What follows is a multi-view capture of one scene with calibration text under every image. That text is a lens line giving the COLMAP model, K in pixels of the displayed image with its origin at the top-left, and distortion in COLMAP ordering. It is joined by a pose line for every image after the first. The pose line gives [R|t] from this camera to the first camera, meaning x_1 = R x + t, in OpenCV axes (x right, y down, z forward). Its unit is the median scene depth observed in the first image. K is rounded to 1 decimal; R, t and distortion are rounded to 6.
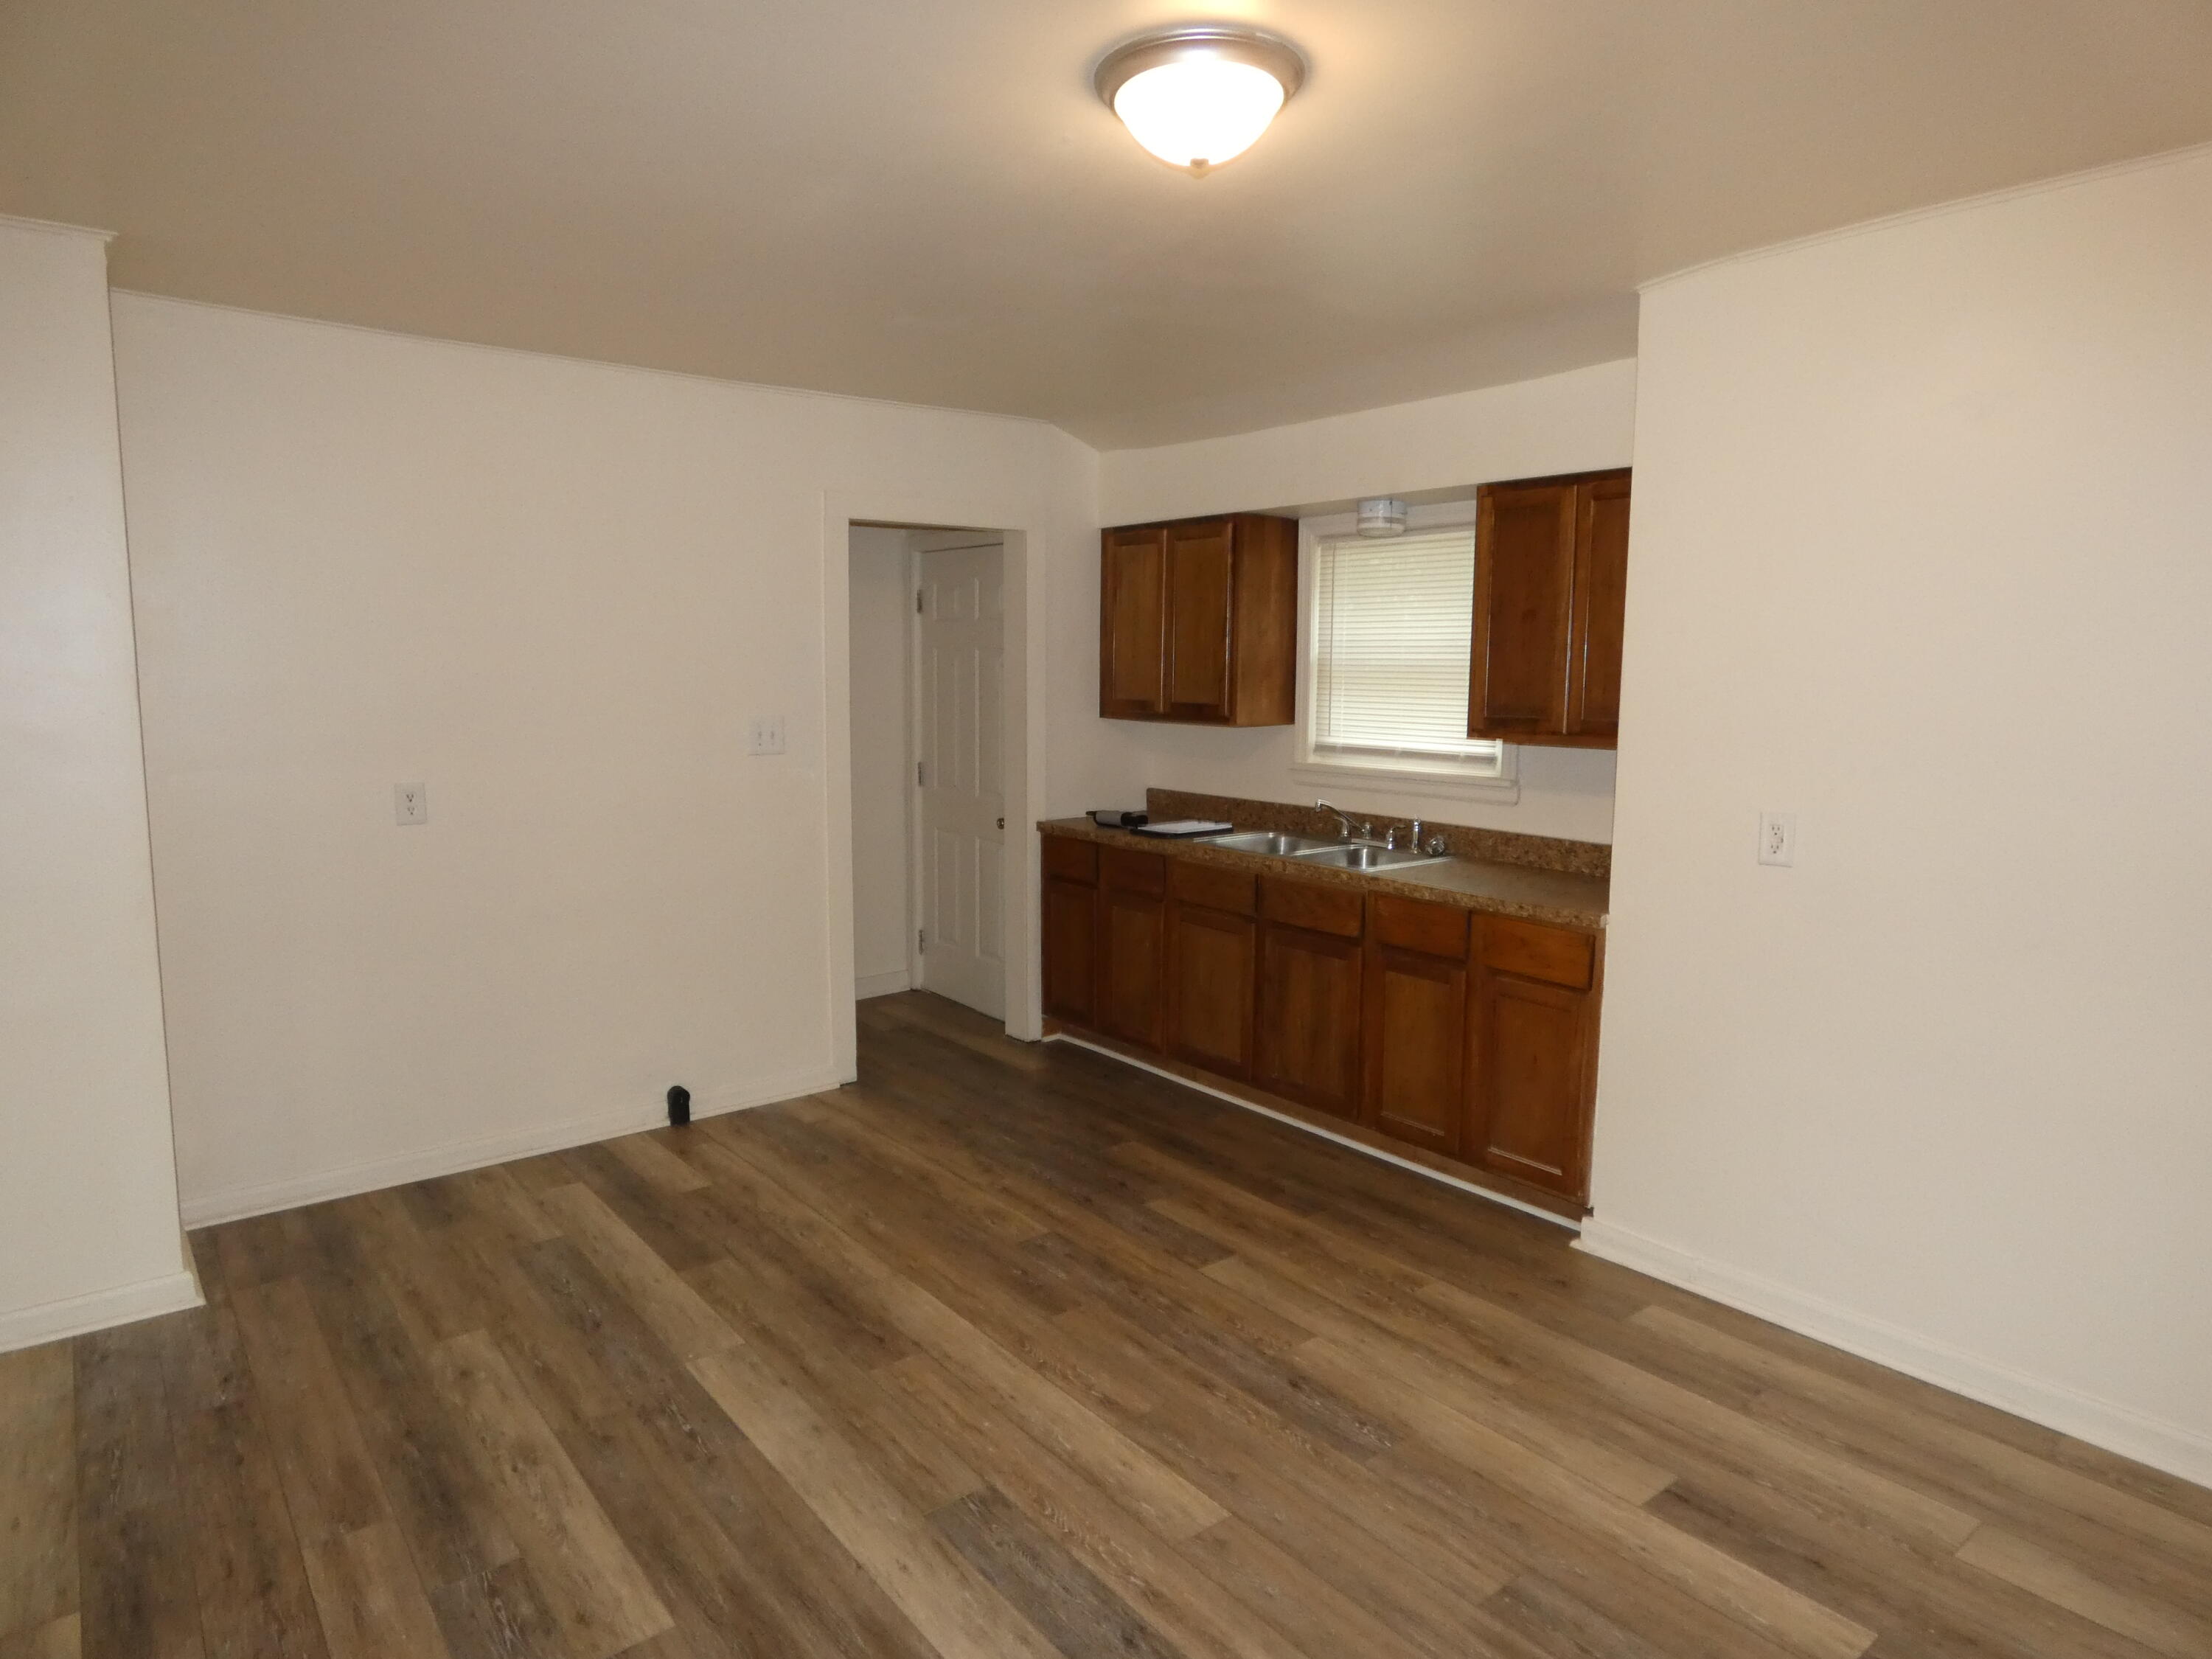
lens RADIAL K [[1322.5, 0, 1129.5], [0, 1322.5, 831.4], [0, 0, 1]] dist [-0.014488, -0.001559]
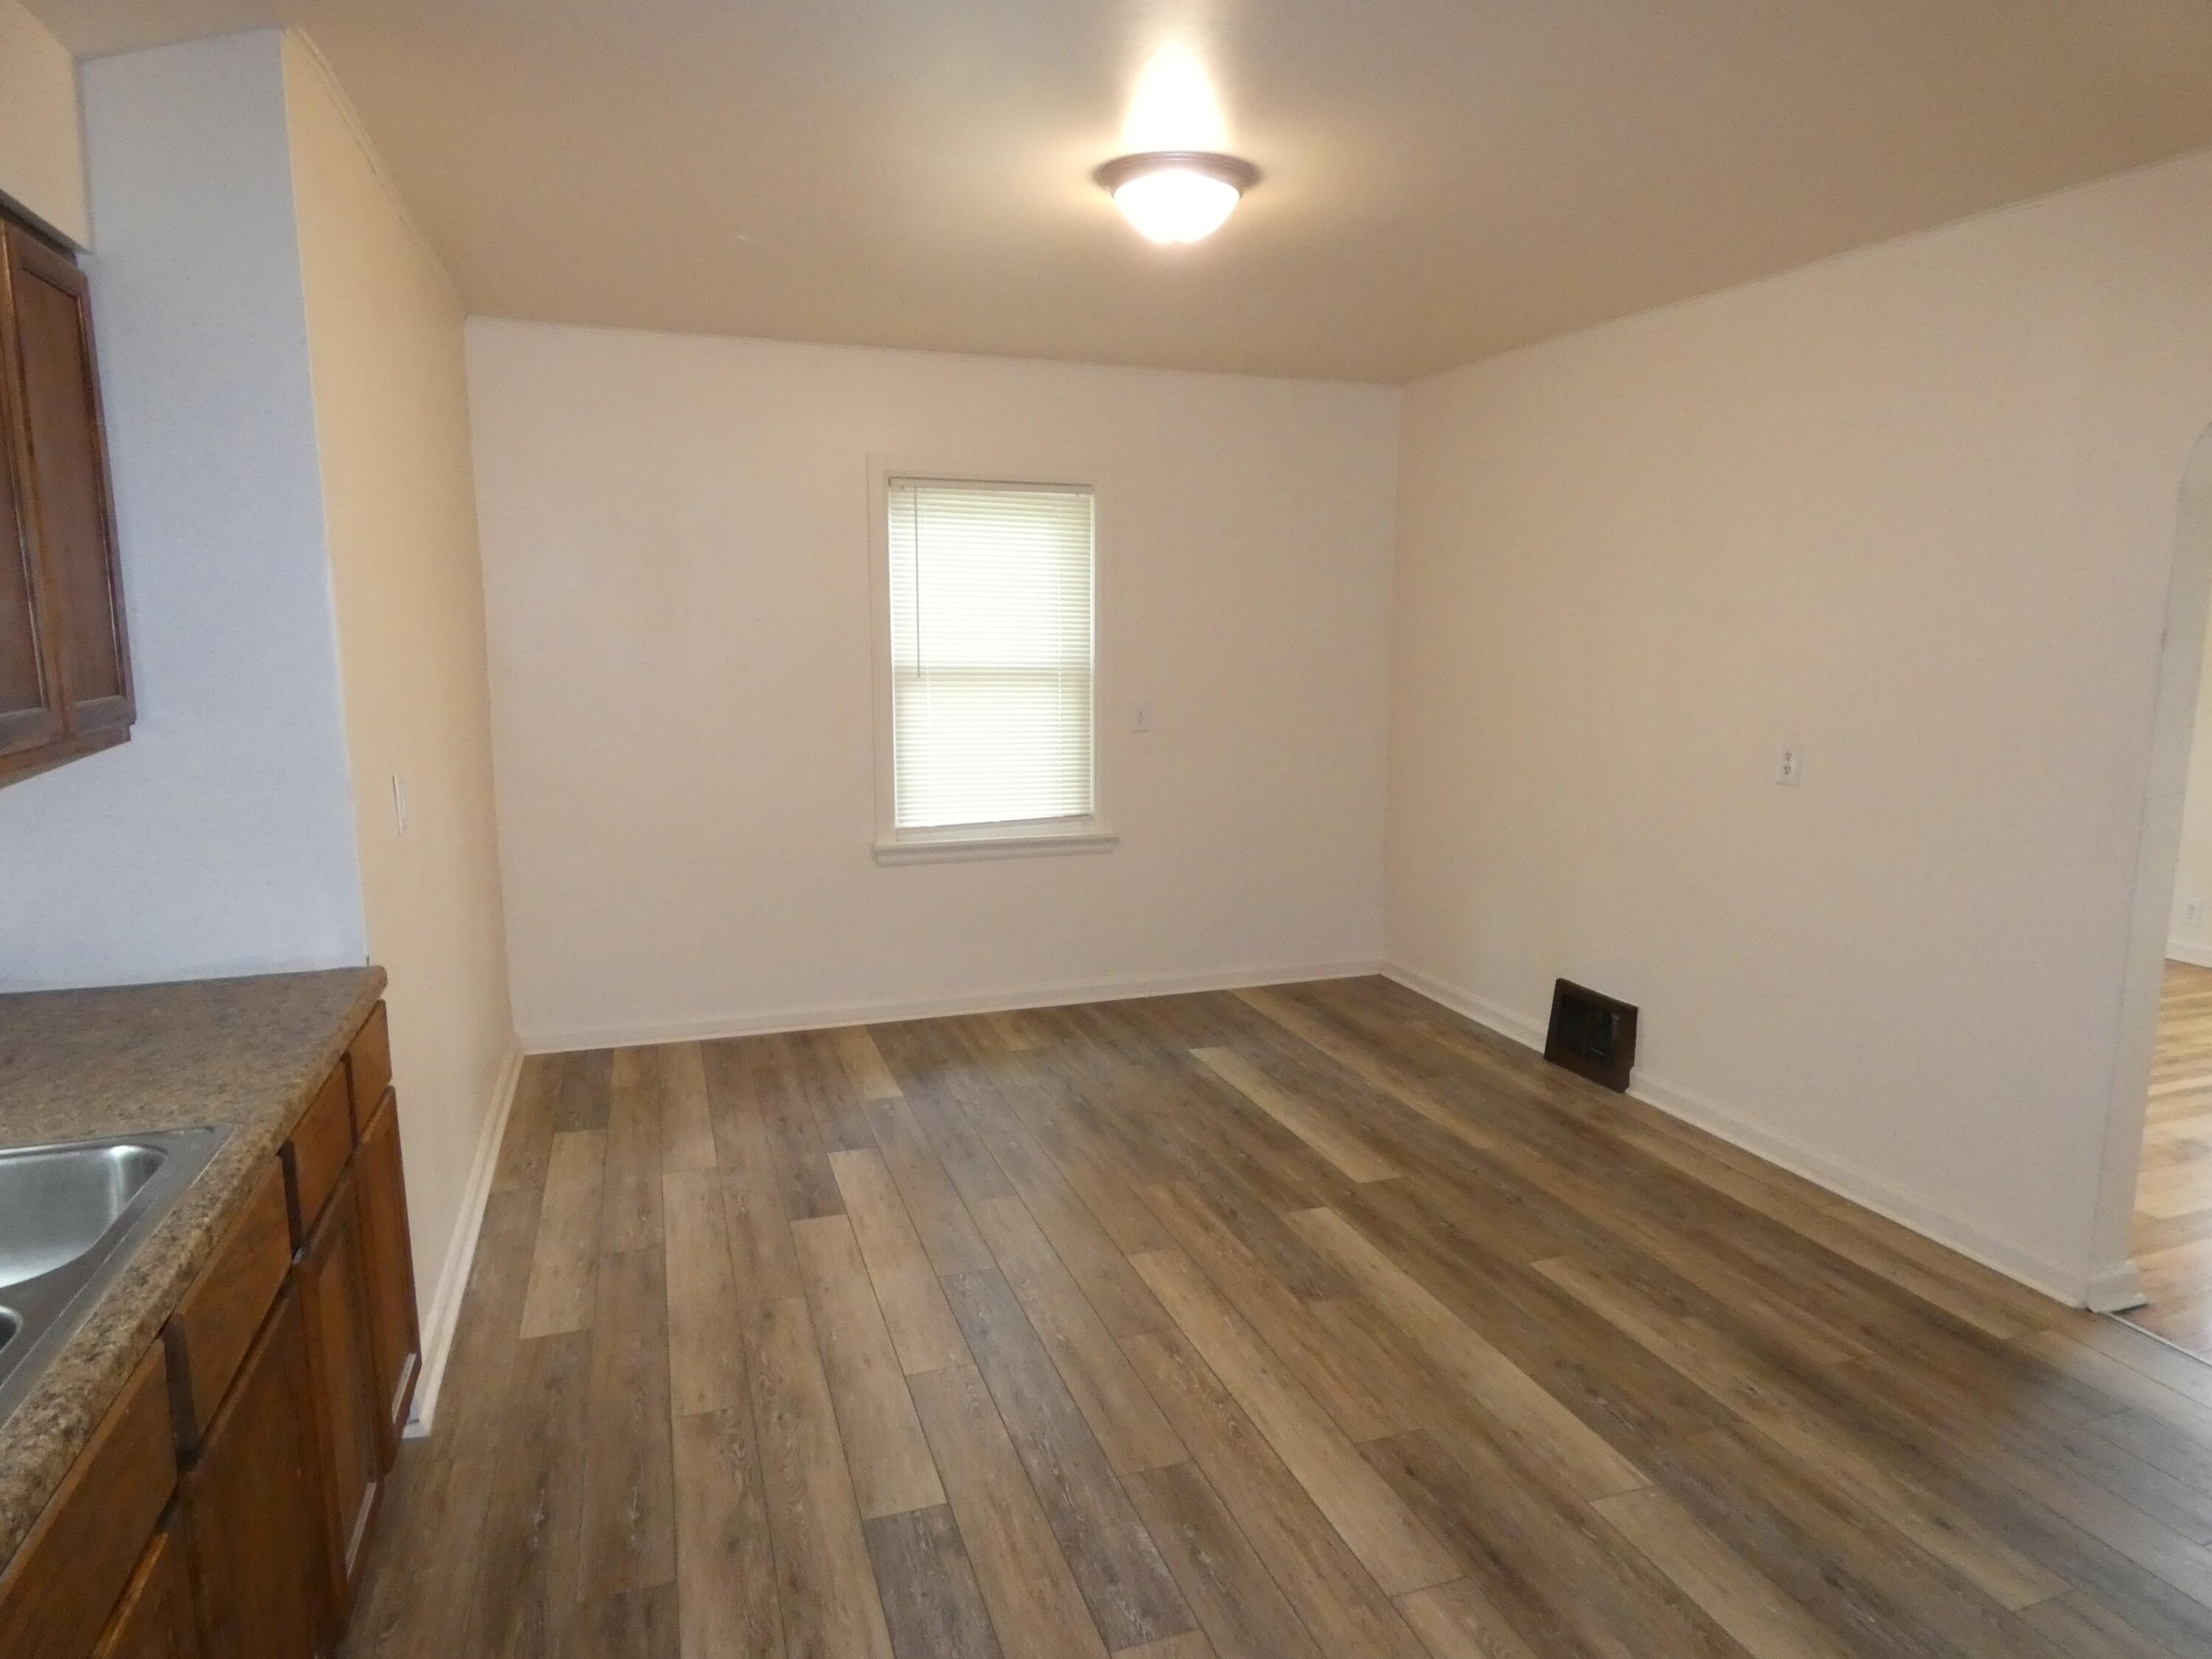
lens RADIAL K [[1322.5, 0, 1129.5], [0, 1322.5, 831.4], [0, 0, 1]] dist [-0.014488, -0.001559]
pose [[-0.945679, -0.056527, 0.320150, -0.222621], [0.034167, 0.962033, 0.270786, -0.170643], [-0.323302, 0.267015, -0.907843, 1.423548]]
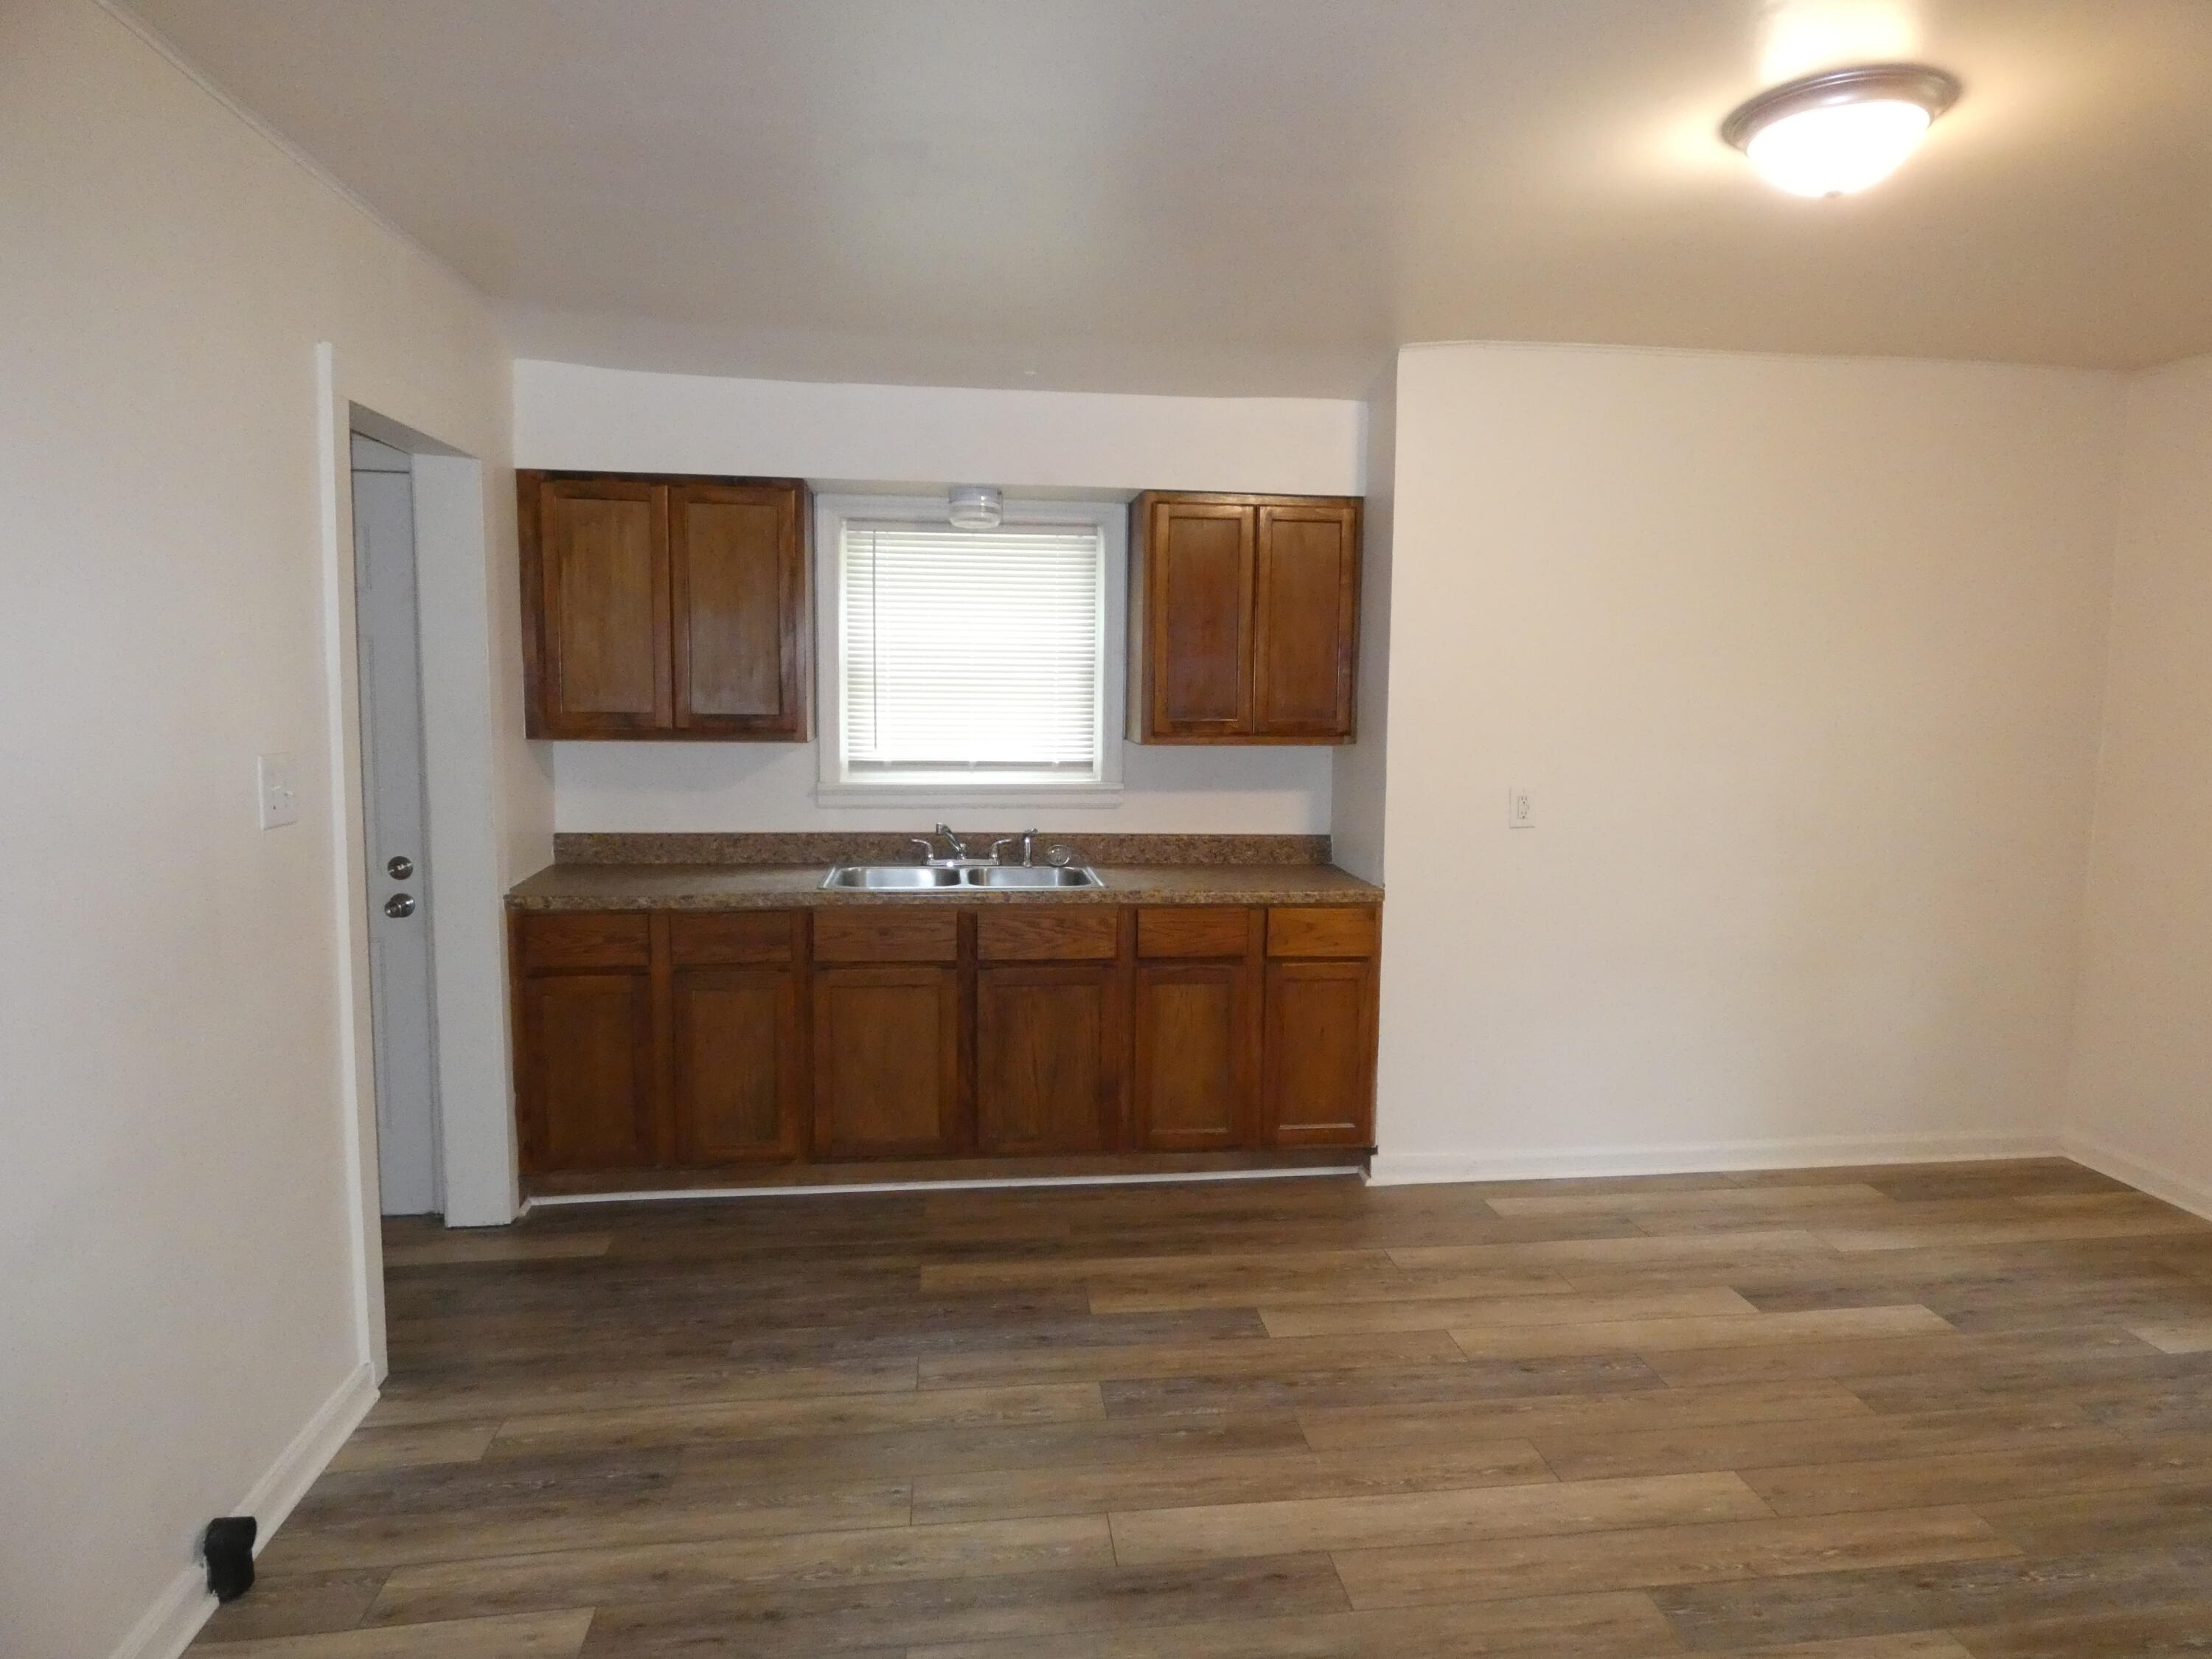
lens RADIAL K [[1329.0, 0, 1108.9], [0, 1329.0, 820.3], [0, 0, 1]] dist [0.005249, -0.011733]
pose [[0.522694, -0.088295, 0.847936, -0.713751], [0.097282, 0.994303, 0.043568, -0.067207], [-0.846952, 0.059716, 0.528305, 0.565278]]
